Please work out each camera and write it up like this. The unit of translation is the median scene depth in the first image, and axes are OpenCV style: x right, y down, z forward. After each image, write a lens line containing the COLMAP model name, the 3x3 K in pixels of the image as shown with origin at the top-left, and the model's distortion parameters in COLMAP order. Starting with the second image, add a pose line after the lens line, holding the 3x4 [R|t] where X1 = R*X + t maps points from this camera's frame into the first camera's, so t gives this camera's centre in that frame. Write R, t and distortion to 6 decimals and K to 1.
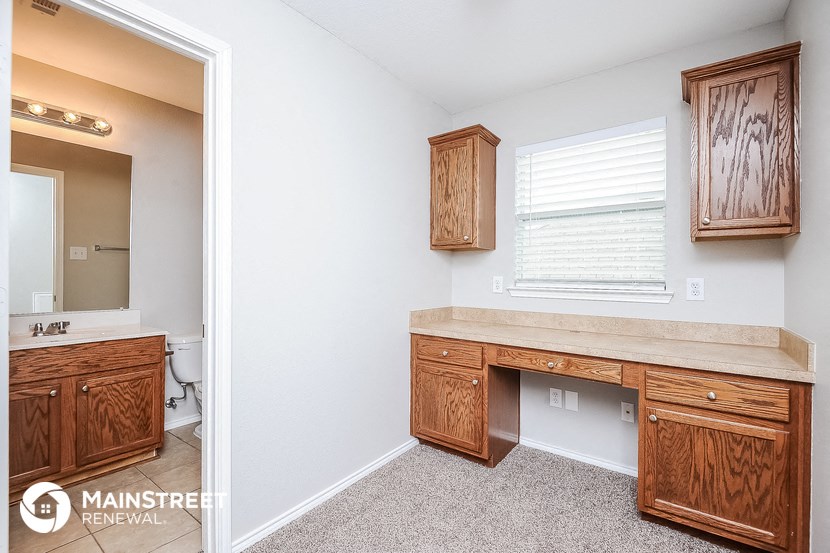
lens RADIAL K [[384.8, 0, 414.4], [0, 384.8, 279.1], [0, 0, 1]] dist [-0.013288, -0.001390]
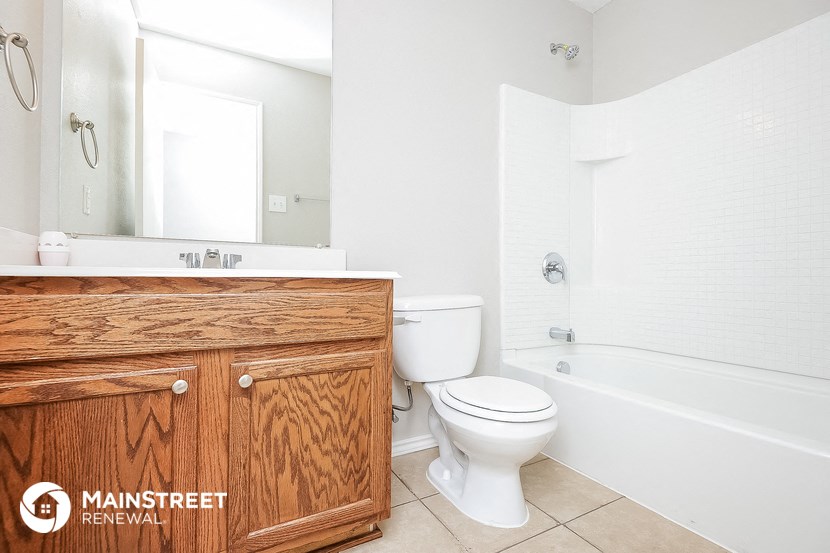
lens RADIAL K [[384.8, 0, 414.4], [0, 384.8, 277.7], [0, 0, 1]] dist [-0.013288, -0.001390]
pose [[0.912239, 0.000401, -0.409659, -0.485012], [-0.003084, 0.999978, -0.005887, 0.163000], [0.409648, 0.006634, 0.912220, 0.645548]]
